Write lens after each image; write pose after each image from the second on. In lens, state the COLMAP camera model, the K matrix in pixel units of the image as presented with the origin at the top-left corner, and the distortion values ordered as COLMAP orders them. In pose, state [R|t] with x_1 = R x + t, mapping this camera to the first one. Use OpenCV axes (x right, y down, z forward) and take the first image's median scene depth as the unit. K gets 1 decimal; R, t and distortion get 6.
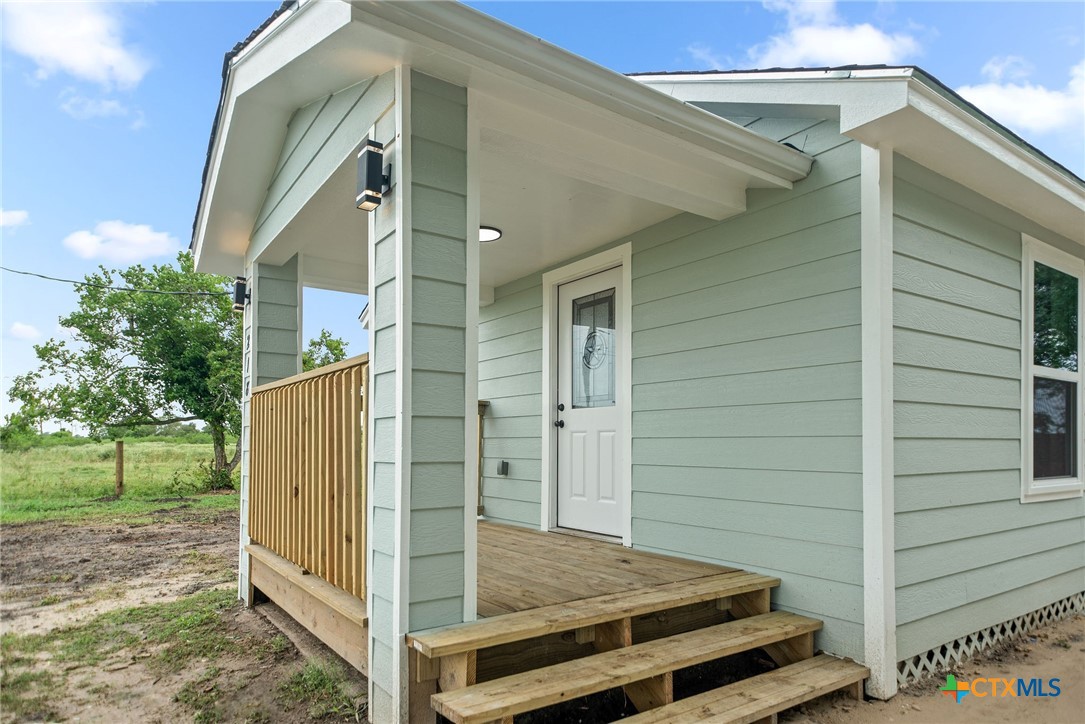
lens RADIAL K [[622.6, 0, 542.4], [0, 622.6, 364.7], [0, 0, 1]] dist [0.003341, 0.000965]
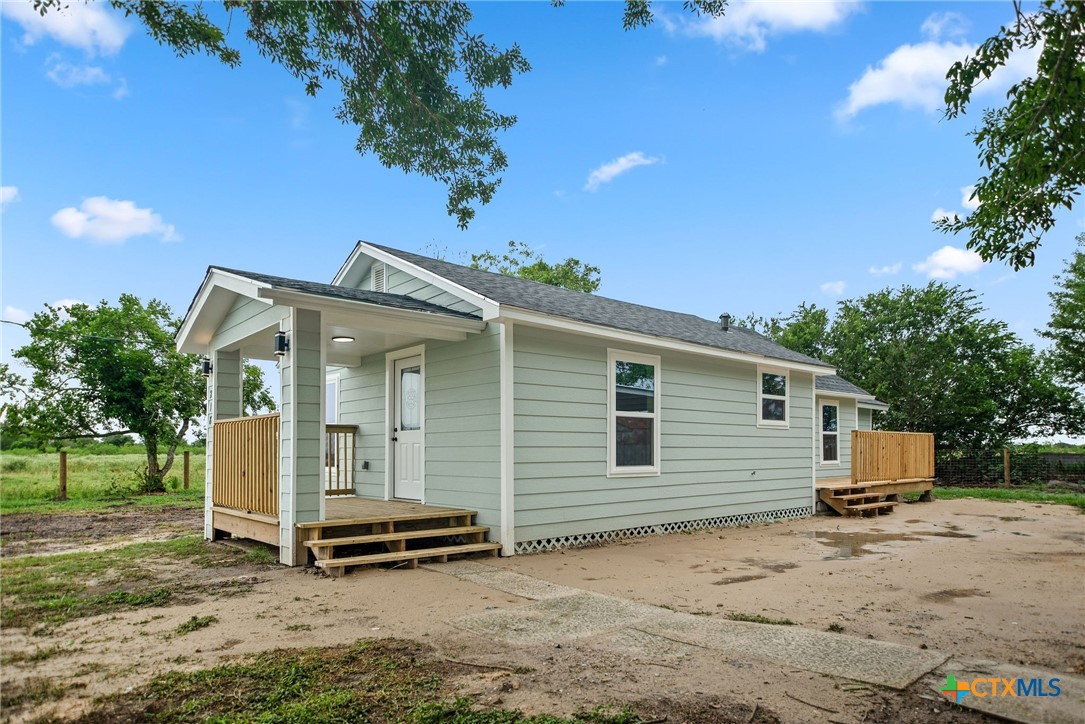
lens RADIAL K [[628.7, 0, 541.9], [0, 628.7, 392.6], [0, 0, 1]] dist [0.002929, 0.001534]
pose [[0.993537, 0.006496, 0.113322, 0.203740], [-0.009864, 0.999526, 0.029180, -0.079112], [-0.113079, -0.030109, 0.993130, -0.688723]]
